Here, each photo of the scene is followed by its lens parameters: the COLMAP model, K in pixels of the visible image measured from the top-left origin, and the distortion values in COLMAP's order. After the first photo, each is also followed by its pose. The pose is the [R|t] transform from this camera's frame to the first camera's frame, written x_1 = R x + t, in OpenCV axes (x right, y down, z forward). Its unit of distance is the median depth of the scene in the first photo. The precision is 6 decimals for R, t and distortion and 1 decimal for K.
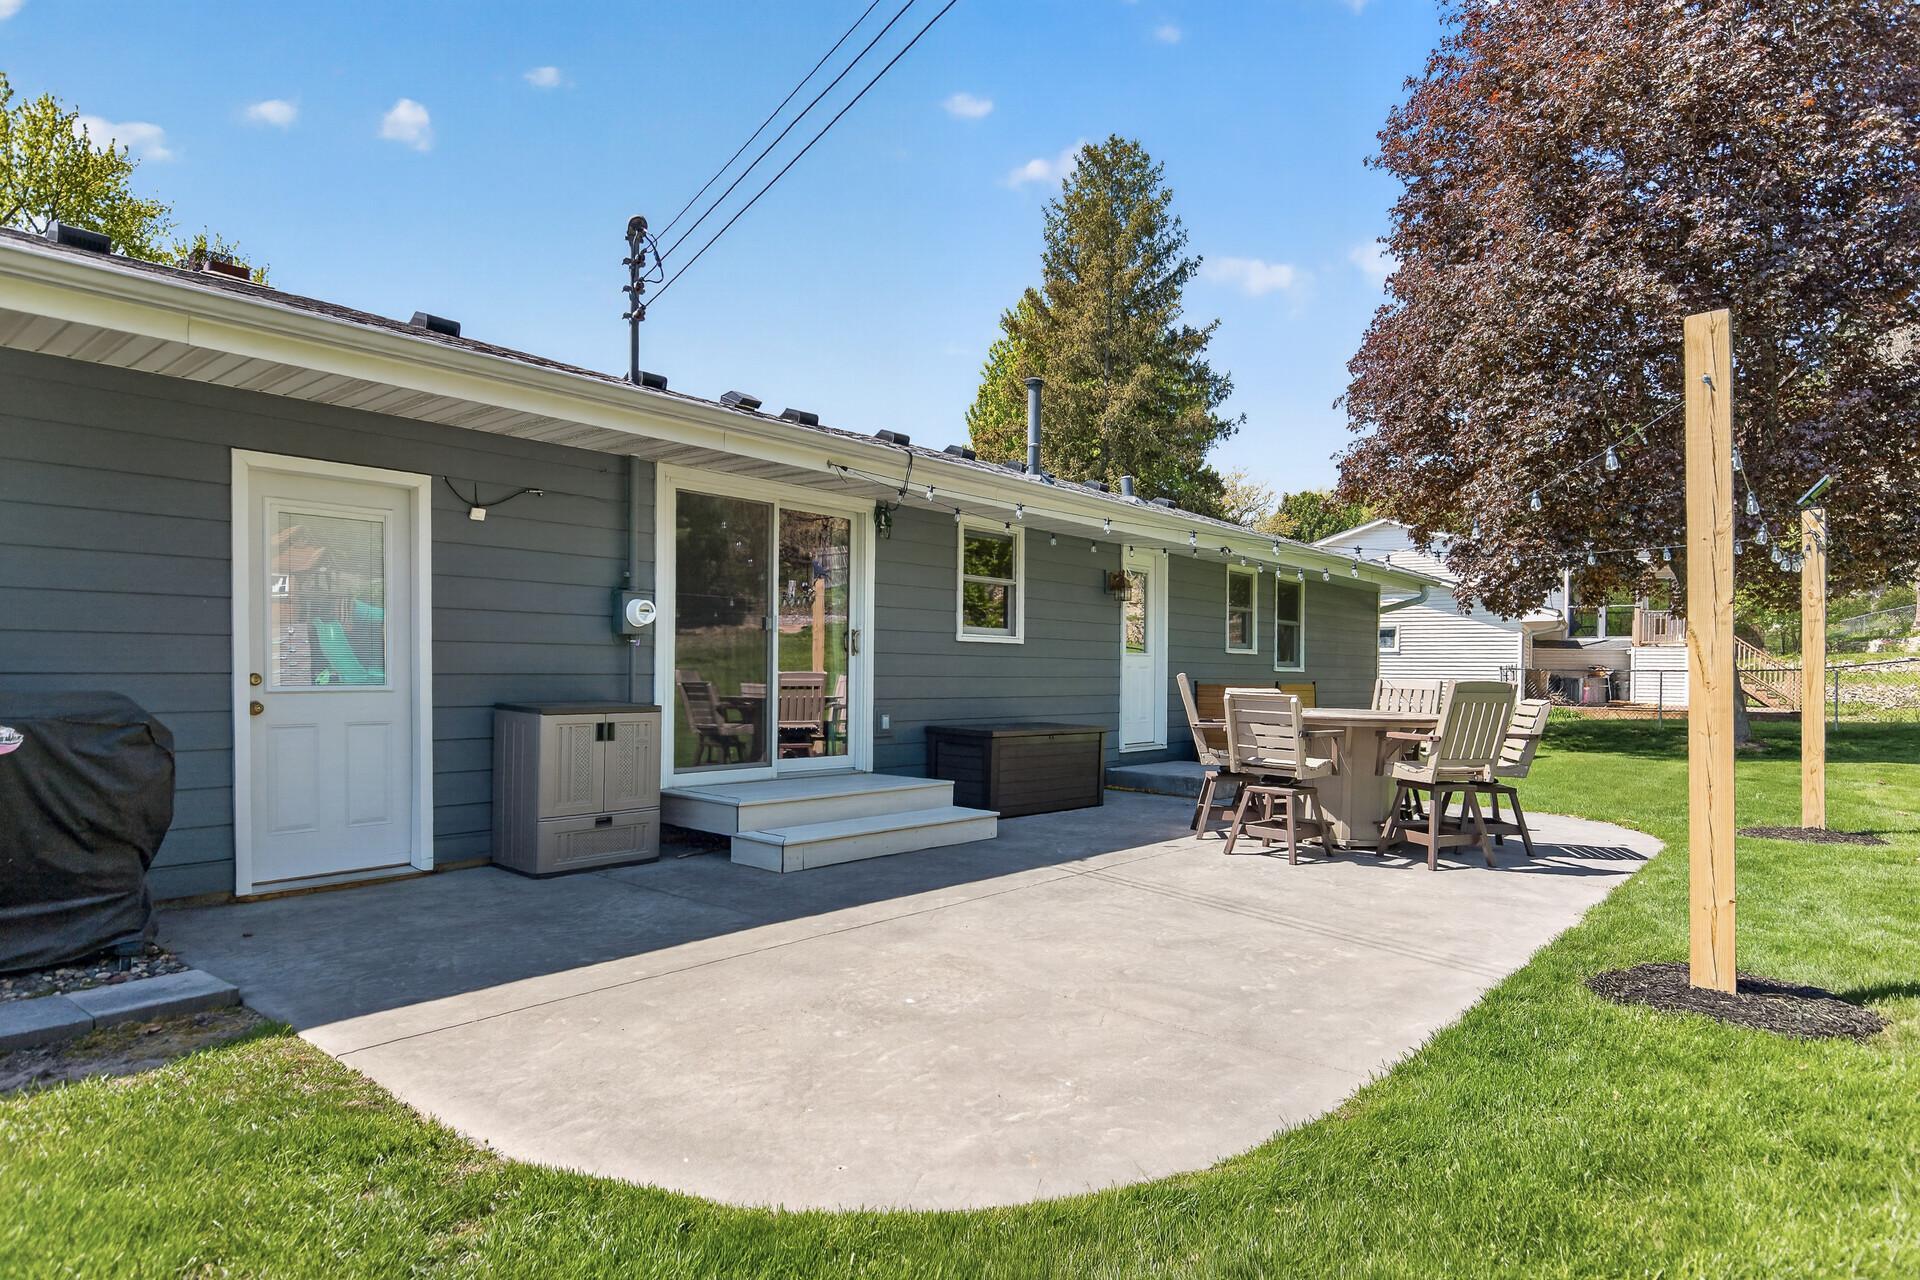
lens RADIAL K [[870.7, 0, 960.7], [0, 870.7, 647.8], [0, 0, 1]] dist [-0.011556, 0.000426]
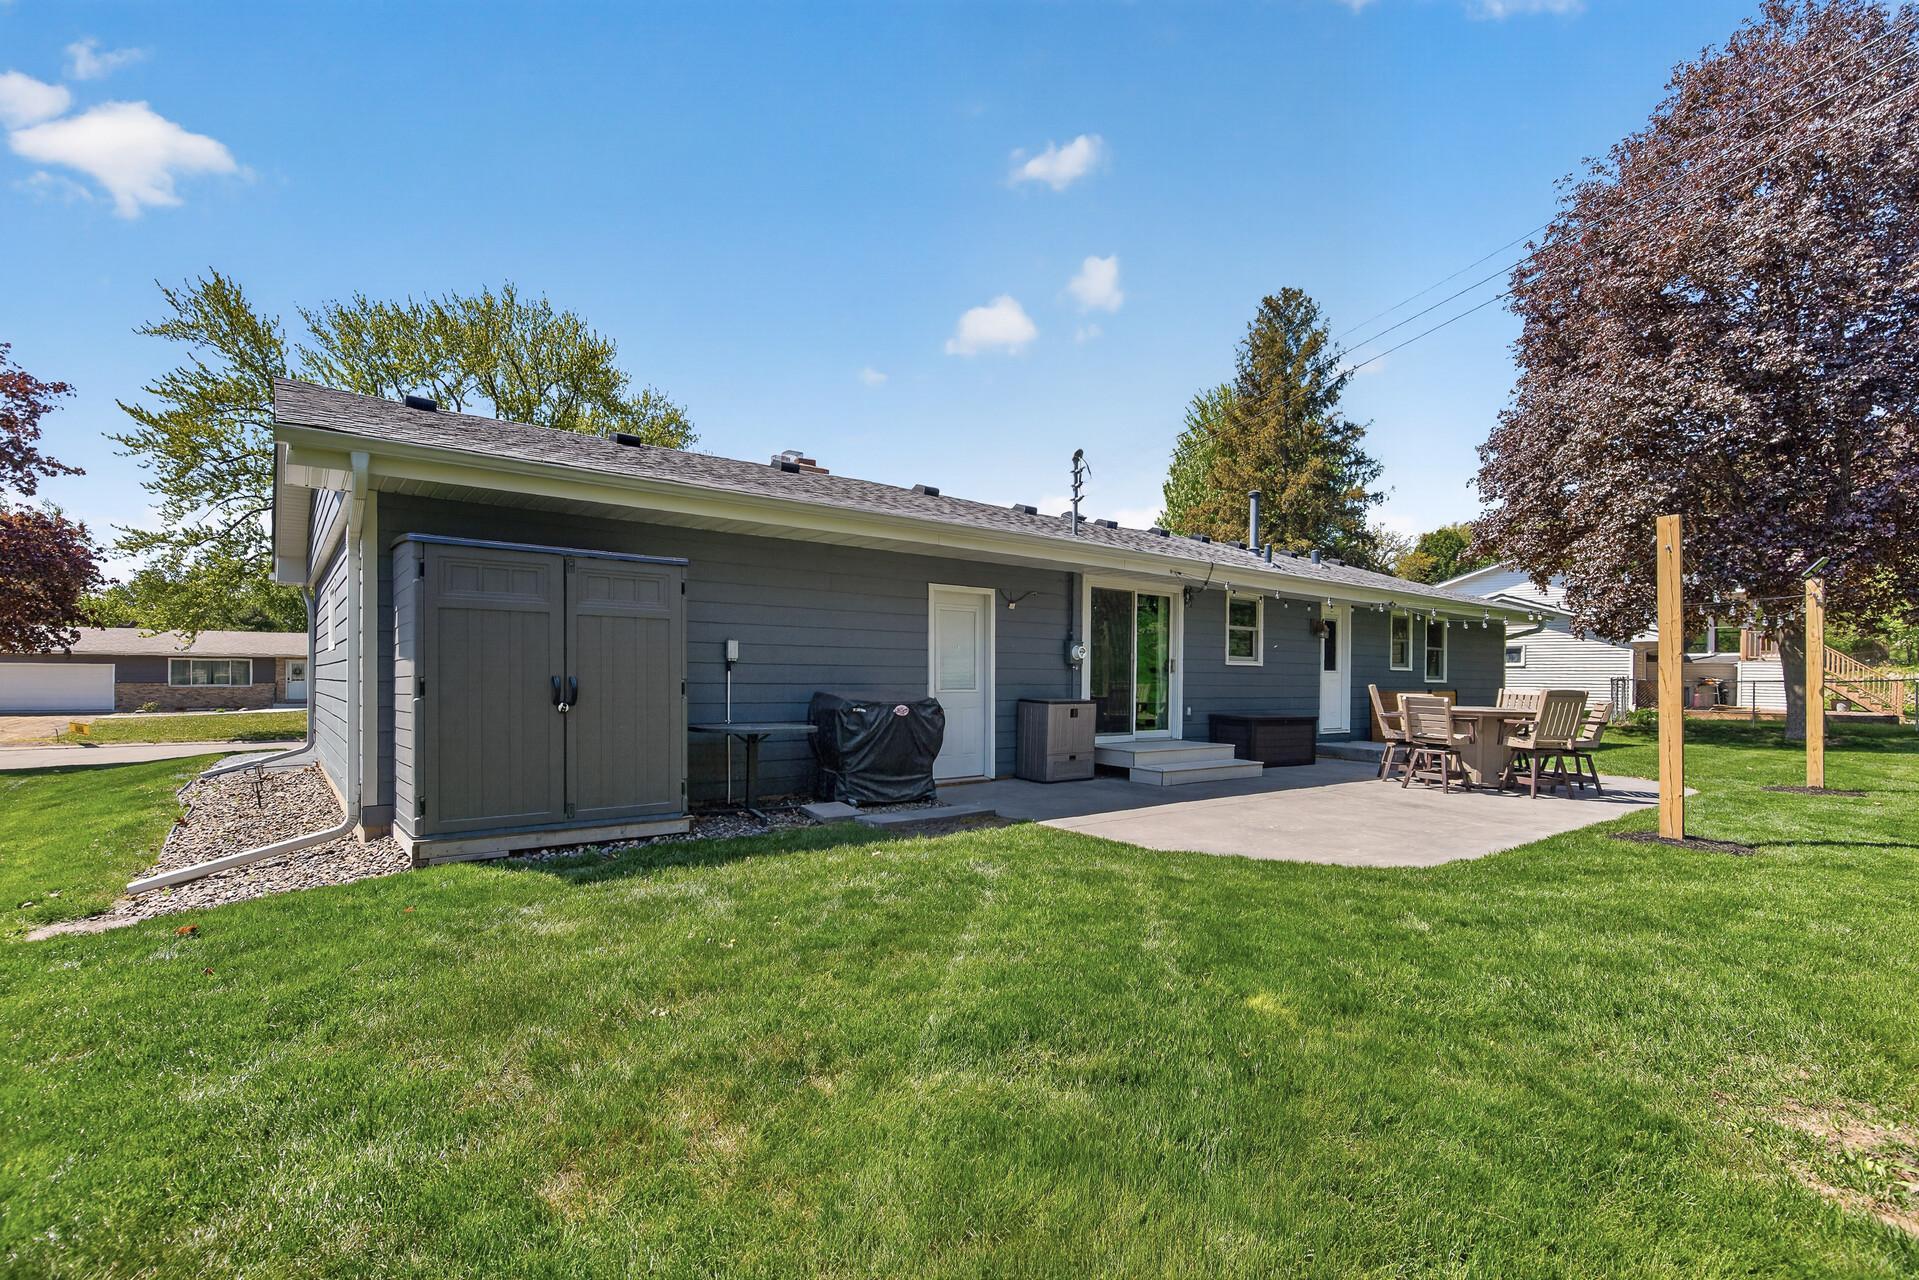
lens RADIAL K [[764.9, 0, 960.8], [0, 764.9, 659.3], [0, 0, 1]] dist [0.000874, -0.004644]
pose [[0.984553, -0.001351, -0.175082, -0.236170], [0.002172, 0.999988, 0.004497, -0.024156], [0.175074, -0.004808, 0.984544, -0.525888]]
